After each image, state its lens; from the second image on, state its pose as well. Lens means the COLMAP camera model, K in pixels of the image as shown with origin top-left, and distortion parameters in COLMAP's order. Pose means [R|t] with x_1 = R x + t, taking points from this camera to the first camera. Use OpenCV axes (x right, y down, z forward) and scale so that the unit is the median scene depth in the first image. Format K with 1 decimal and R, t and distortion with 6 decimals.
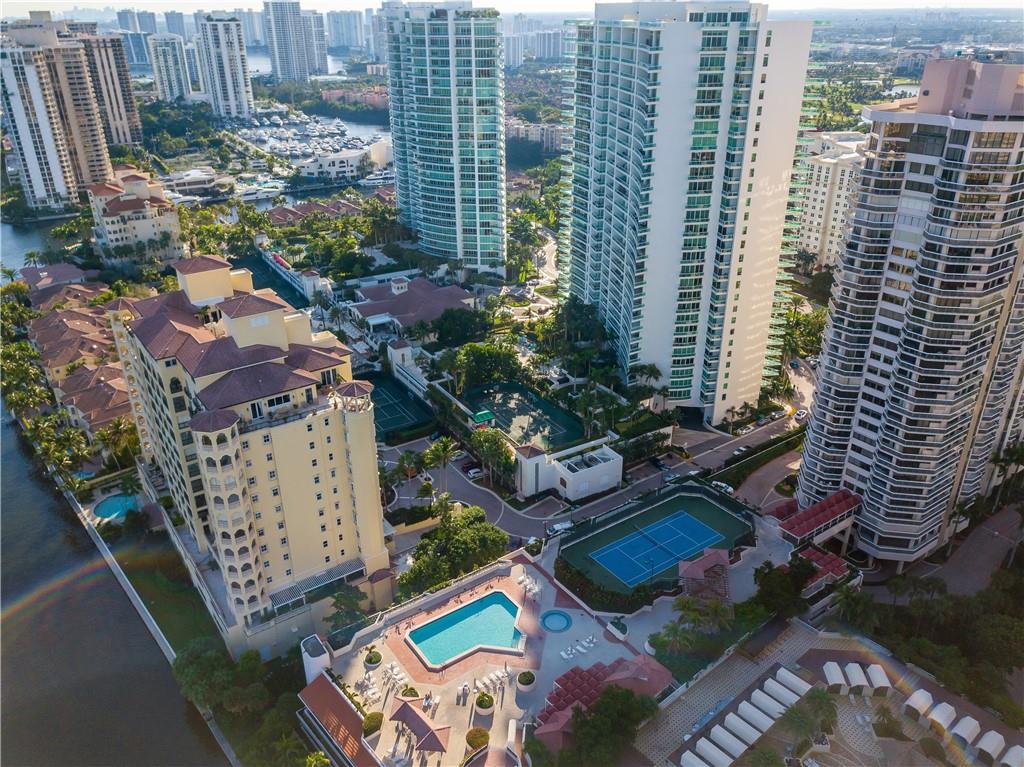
lens RADIAL K [[762.1, 0, 514.0], [0, 762.1, 412.4], [0, 0, 1]] dist [0.003898, -0.002054]
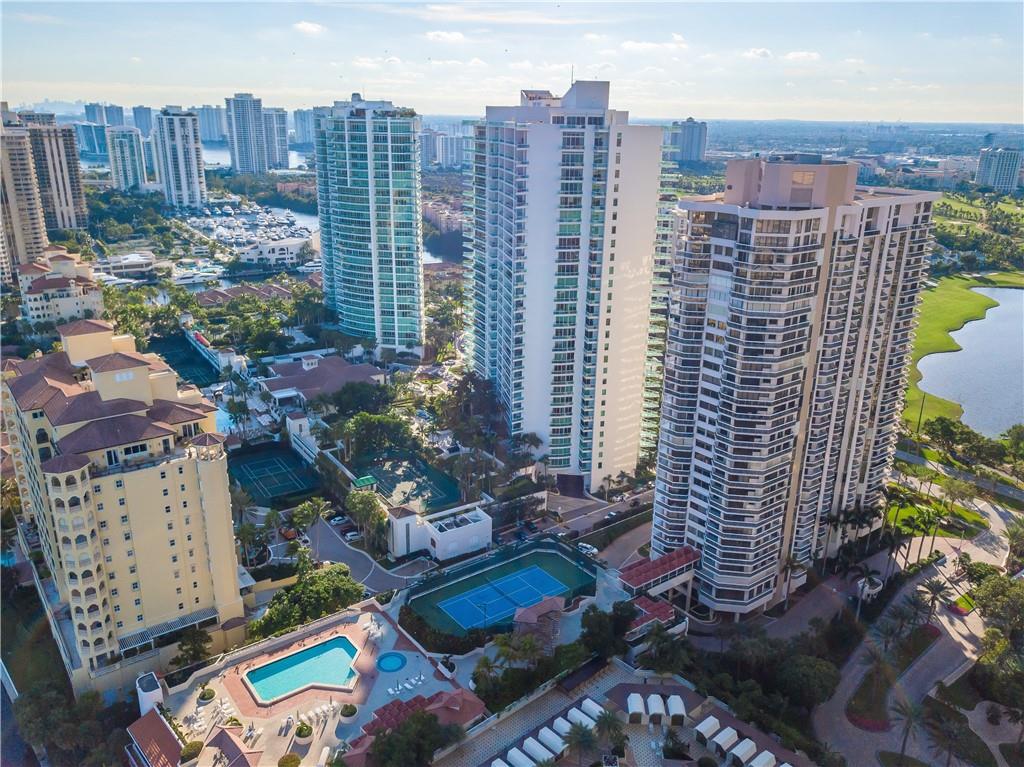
lens RADIAL K [[810.2, 0, 538.0], [0, 810.2, 424.7], [0, 0, 1]] dist [-0.000161, 0.000481]
pose [[0.999250, 0.011473, 0.036989, 0.162438], [-0.006975, 0.992807, -0.119524, 0.062663], [-0.038094, 0.119177, 0.992142, -0.115134]]
